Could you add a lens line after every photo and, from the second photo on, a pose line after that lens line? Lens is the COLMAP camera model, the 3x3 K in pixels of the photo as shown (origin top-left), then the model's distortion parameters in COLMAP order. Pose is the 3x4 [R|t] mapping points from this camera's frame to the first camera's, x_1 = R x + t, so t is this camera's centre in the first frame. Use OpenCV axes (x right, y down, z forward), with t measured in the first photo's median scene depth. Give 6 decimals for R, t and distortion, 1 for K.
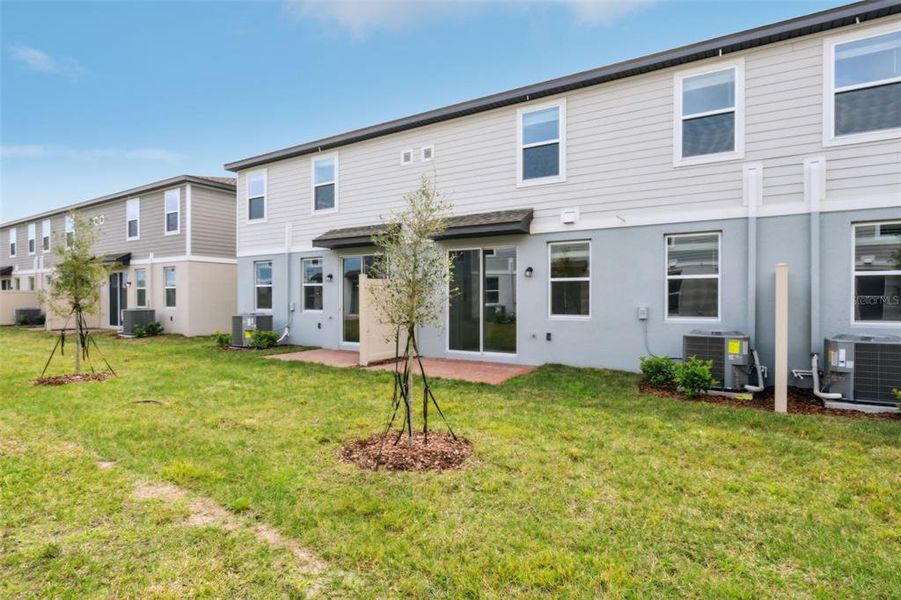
lens RADIAL K [[442.8, 0, 450.5], [0, 442.8, 300.0], [0, 0, 1]] dist [-0.020473, 0.000282]
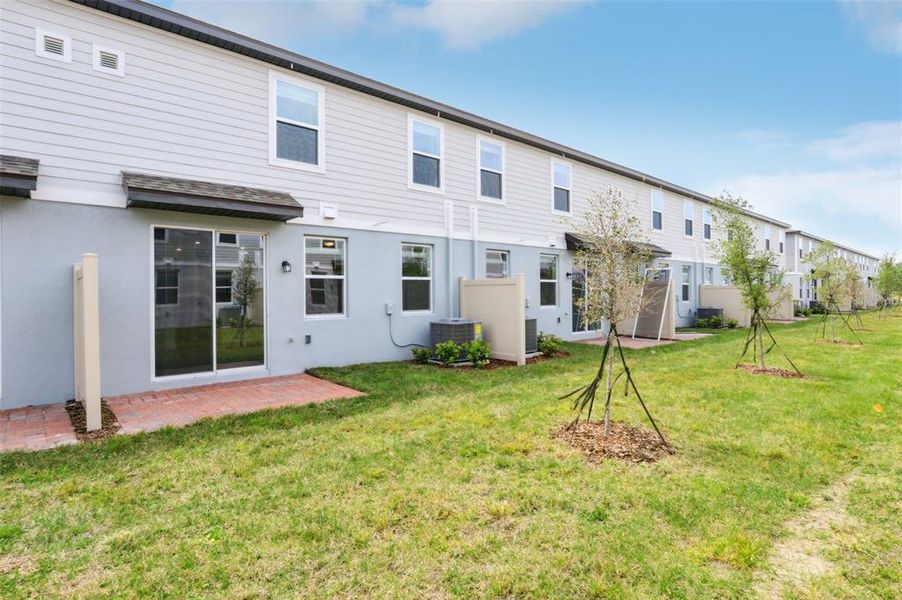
lens RADIAL K [[508.9, 0, 467.4], [0, 508.9, 298.0], [0, 0, 1]] dist [-0.026787, 0.000654]
pose [[0.241129, -0.010130, 0.970440, -0.724169], [0.016258, 0.999847, 0.006397, -0.002969], [-0.970357, 0.014235, 0.241257, 0.436381]]
